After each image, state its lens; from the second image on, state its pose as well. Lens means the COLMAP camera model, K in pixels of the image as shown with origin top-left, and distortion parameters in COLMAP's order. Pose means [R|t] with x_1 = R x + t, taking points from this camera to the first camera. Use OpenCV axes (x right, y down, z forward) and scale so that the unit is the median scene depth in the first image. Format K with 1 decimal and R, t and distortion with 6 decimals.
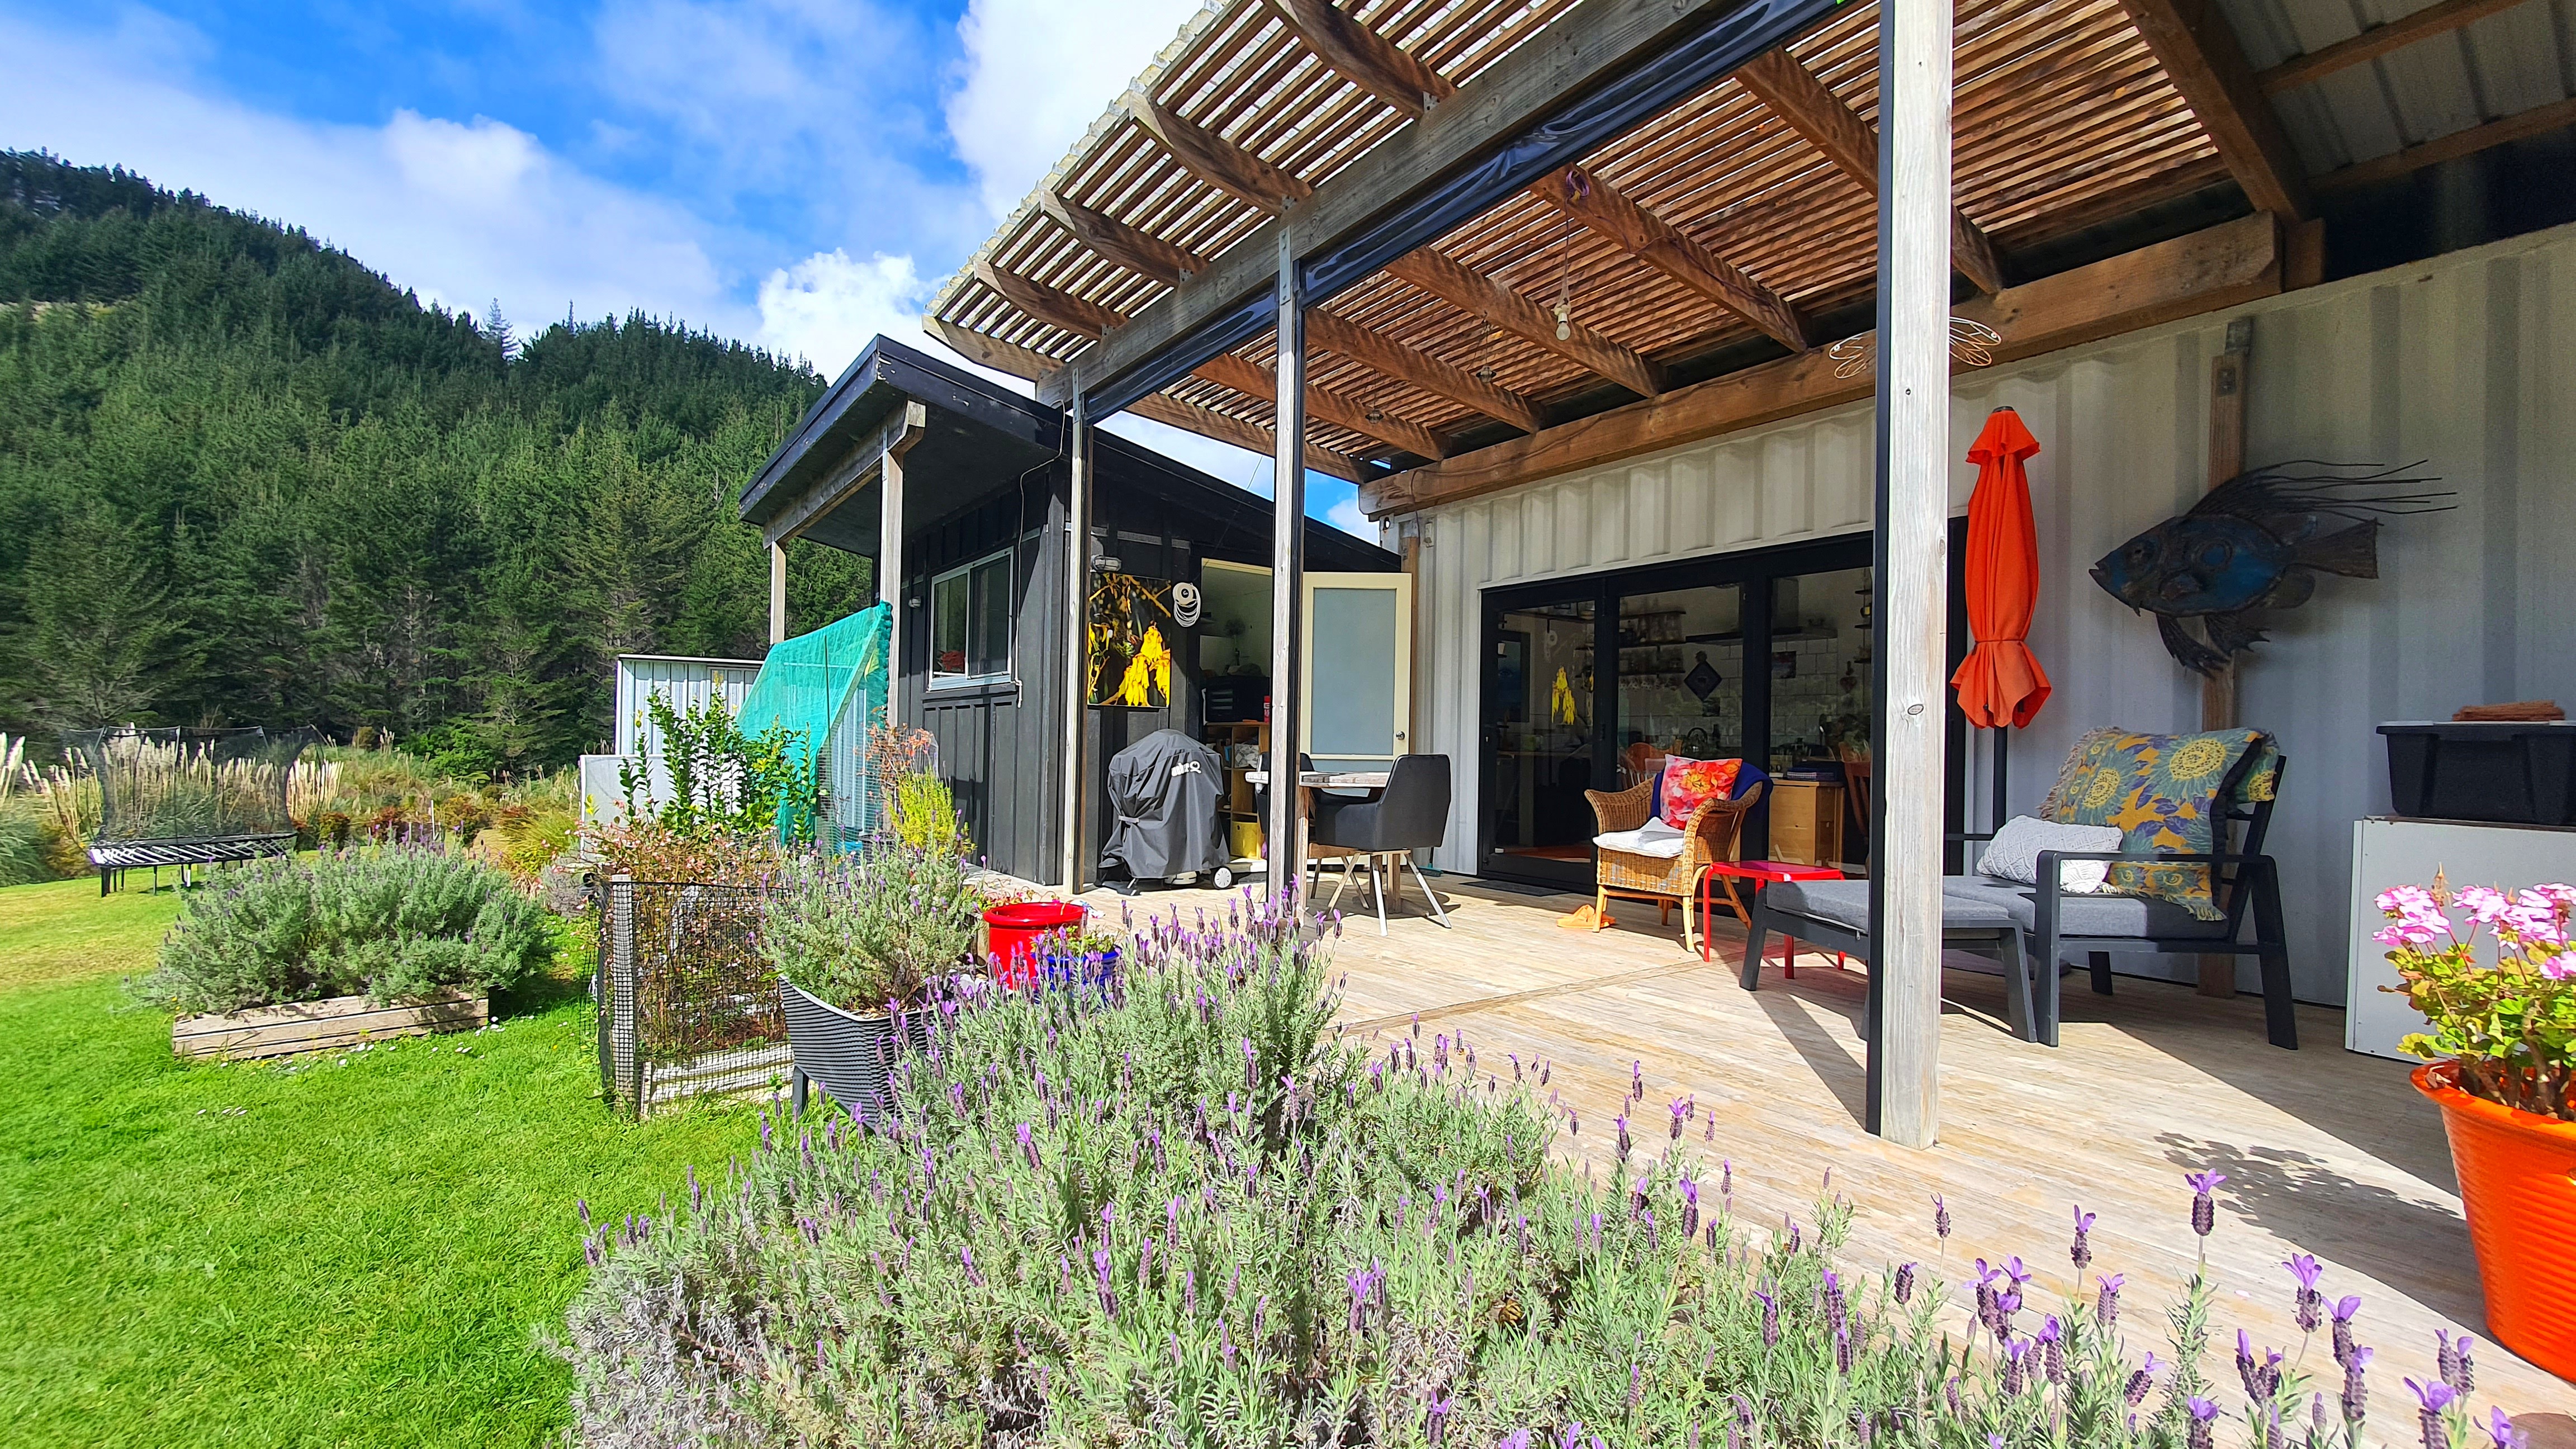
lens RADIAL K [[1027.7, 0, 1280.7], [0, 1027.7, 736.7], [0, 0, 1]] dist [0.000231, -0.000224]
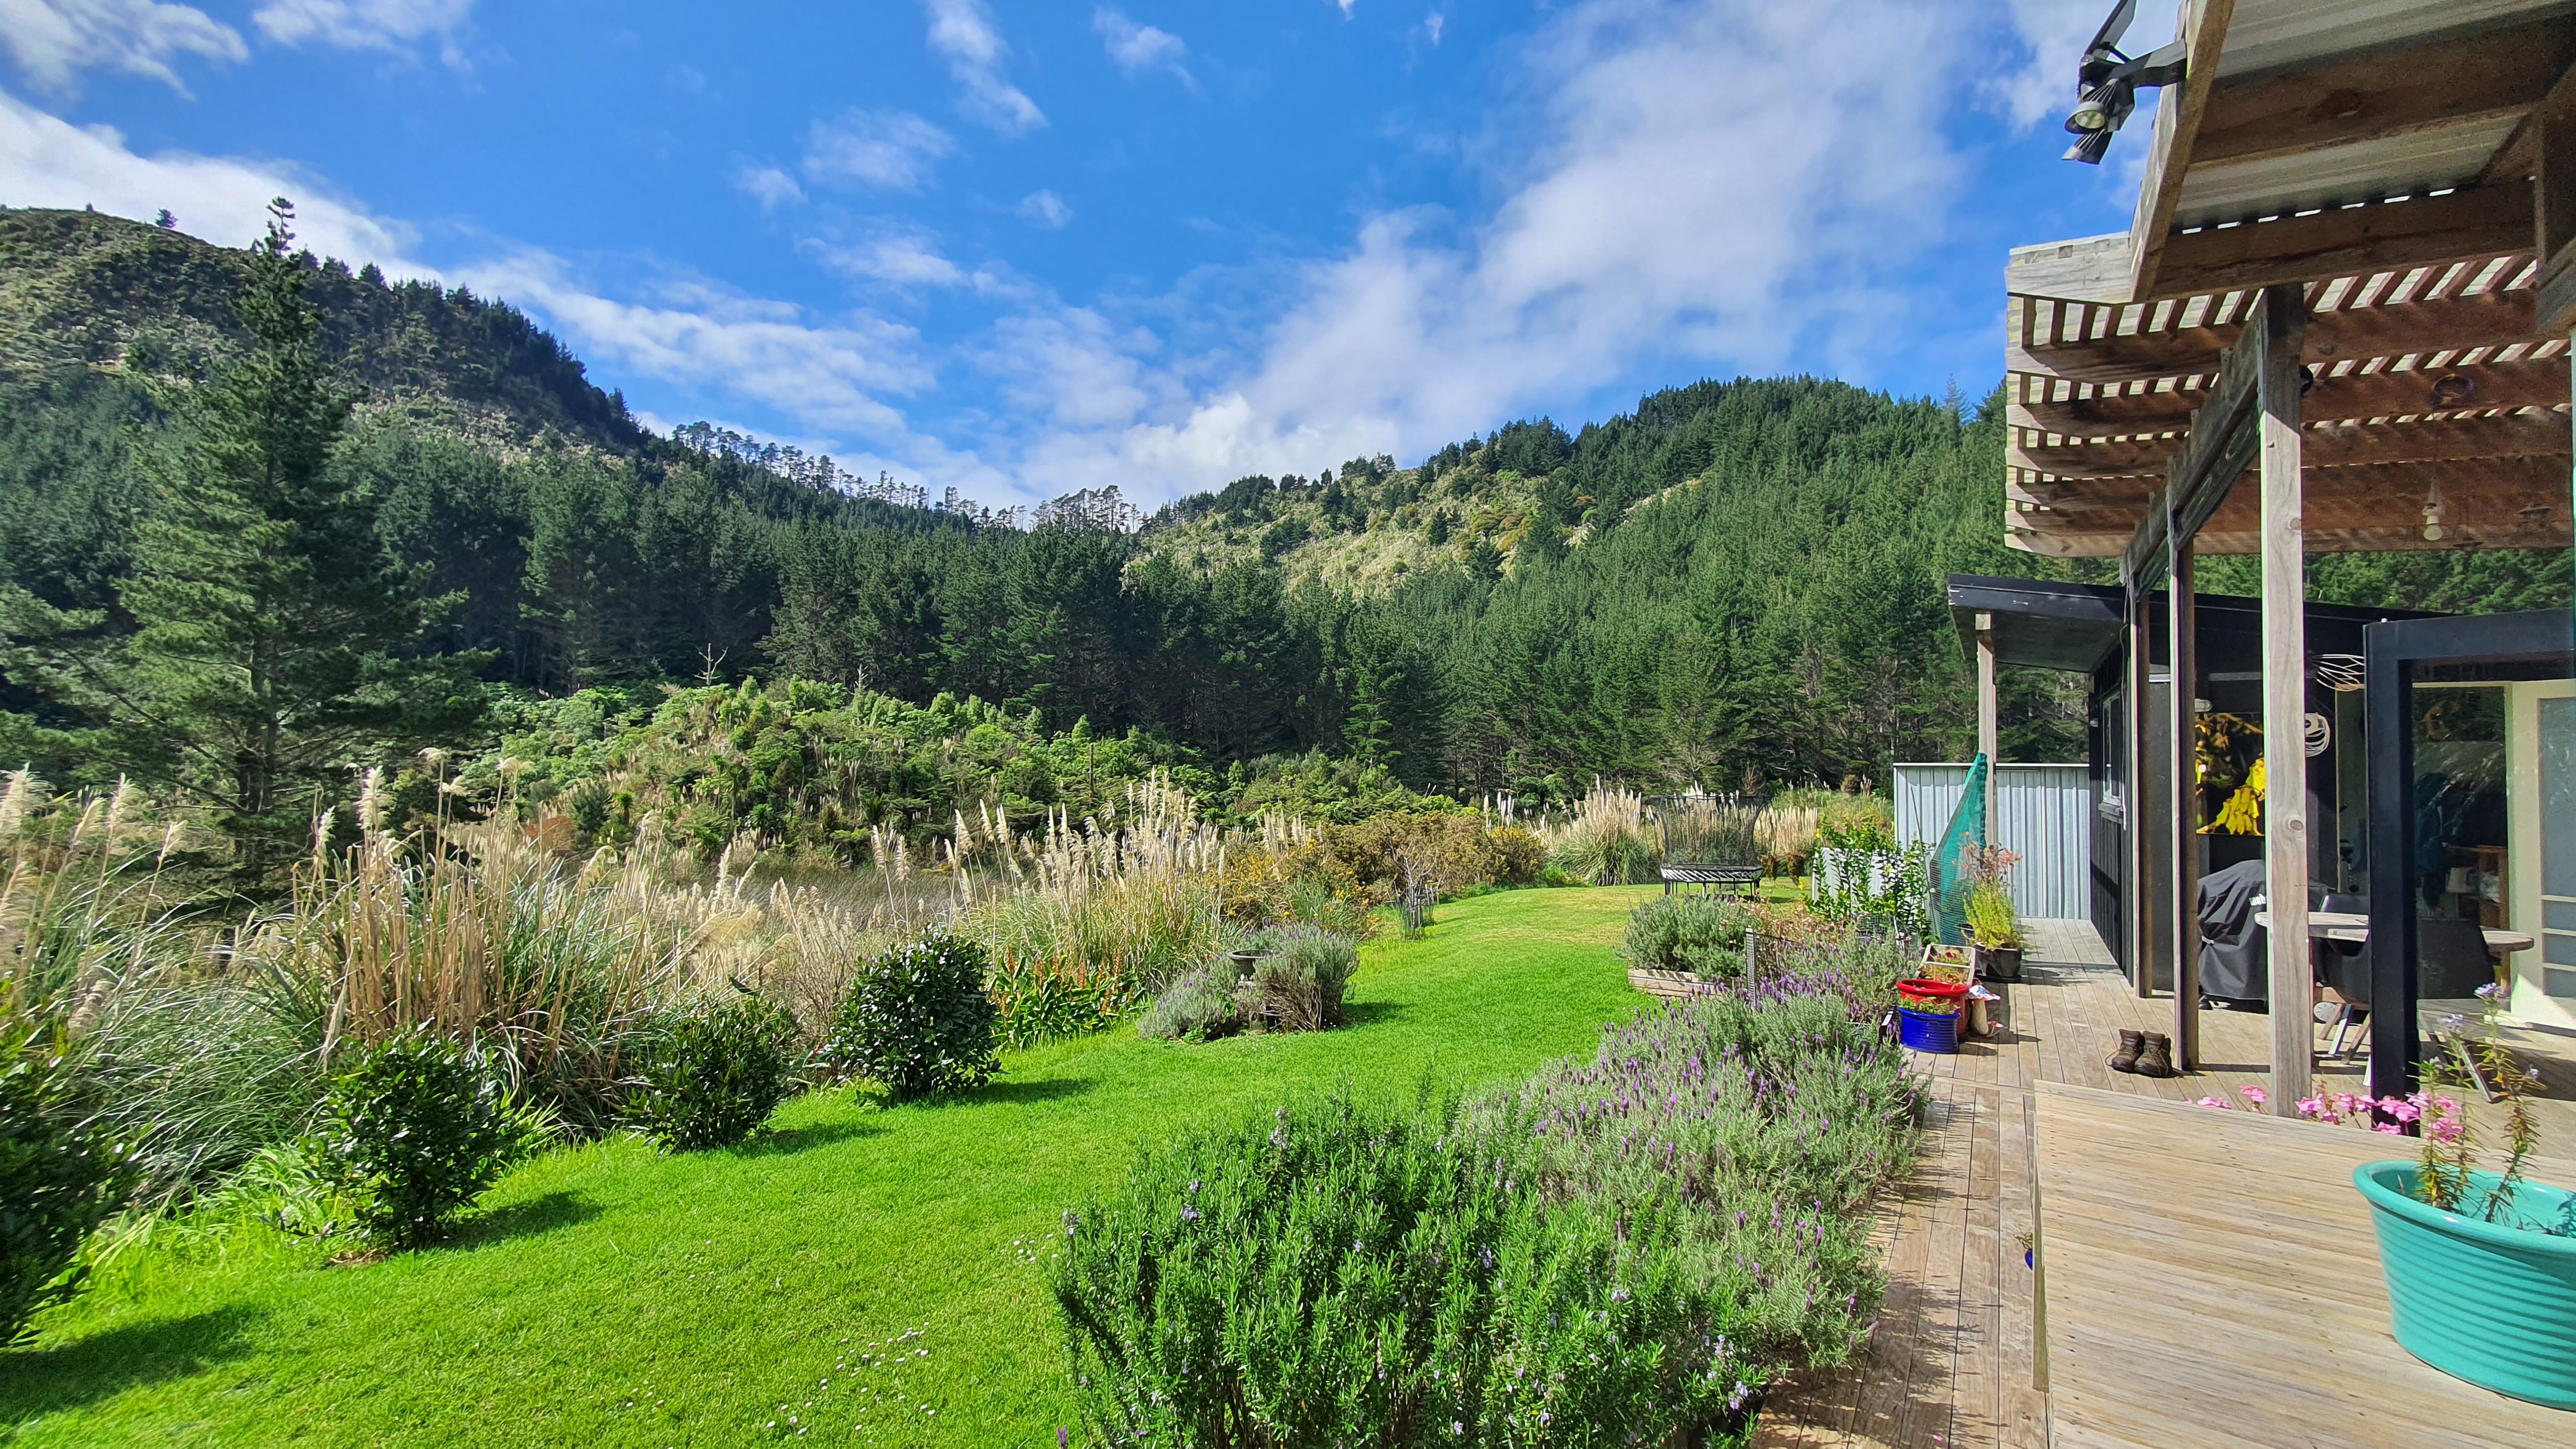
lens RADIAL K [[1027.7, 0, 1280.7], [0, 1027.7, 736.7], [0, 0, 1]] dist [0.000231, -0.000224]
pose [[0.320061, -0.040471, -0.946532, 0.036417], [0.003585, 0.999132, -0.041508, -0.005978], [0.947390, 0.009891, 0.319929, -0.018794]]
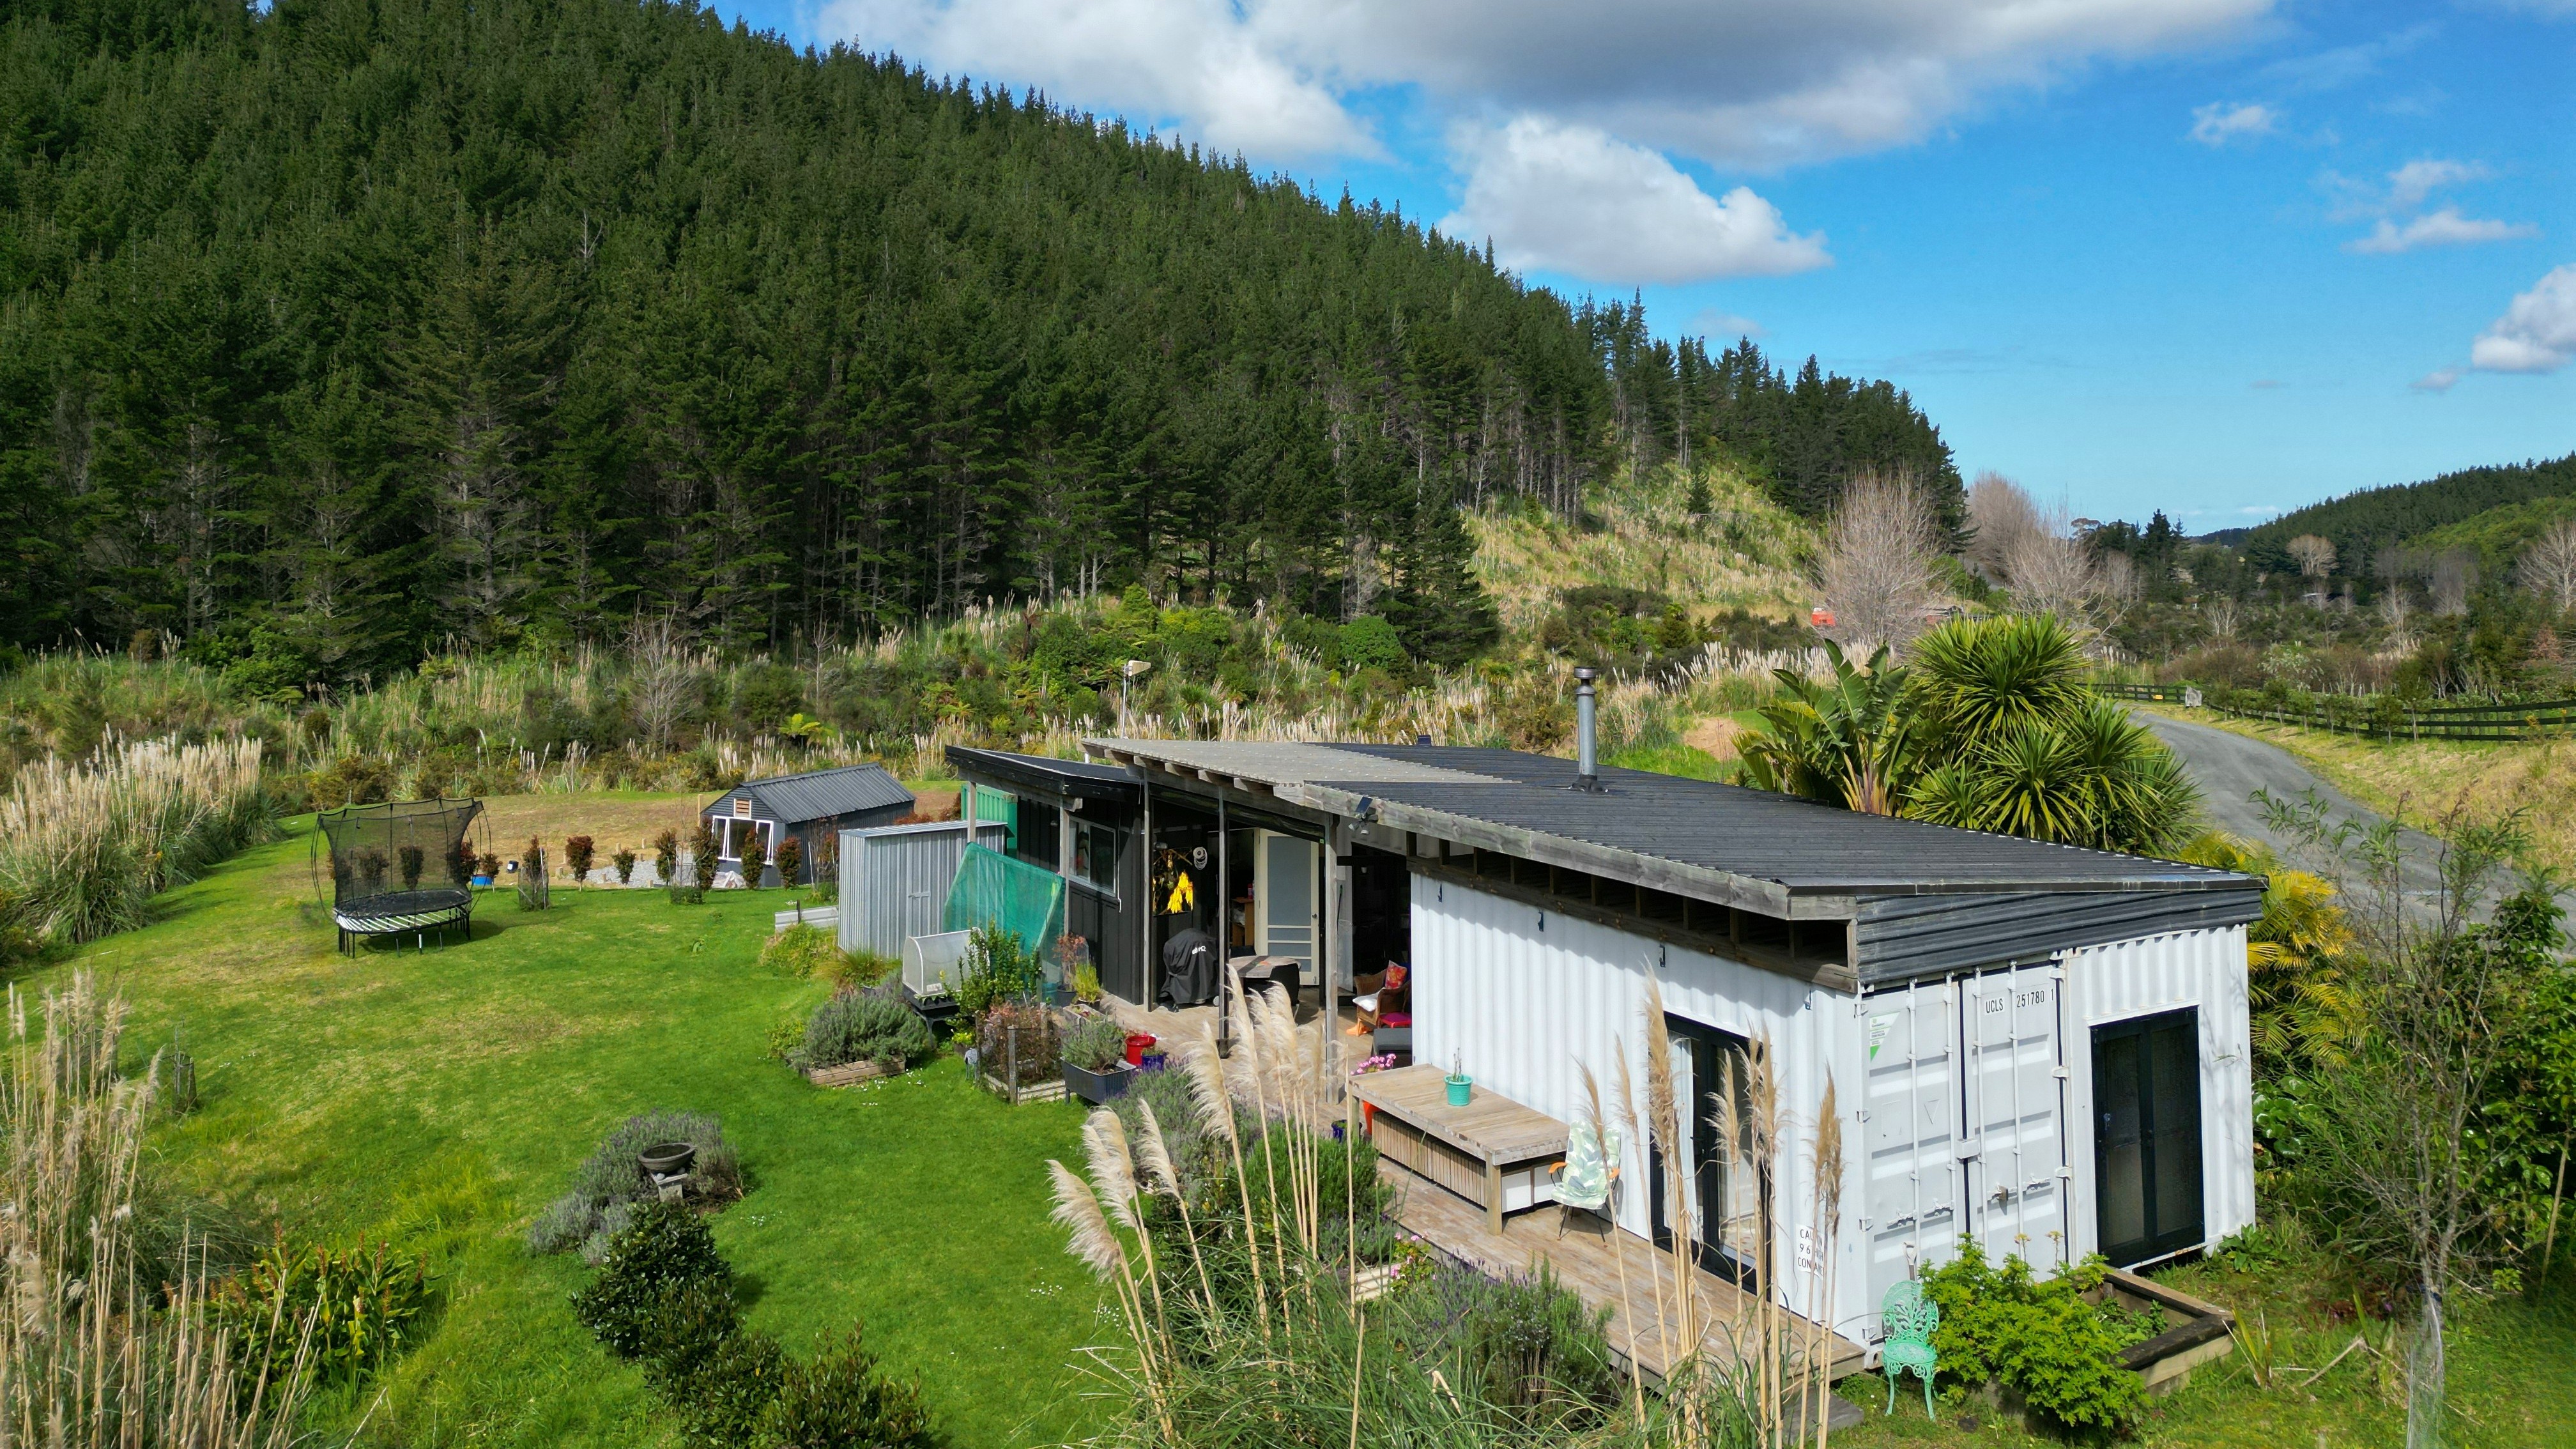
lens RADIAL K [[1809.7, 0, 1293.6], [0, 1809.7, 476.7], [0, 0, 1]] dist [0.025725, -0.004029]
pose [[0.994666, -0.027884, -0.099307, 0.031177], [0.024880, 0.999199, -0.031356, -0.051231], [0.100101, 0.028718, 0.994563, -0.170161]]
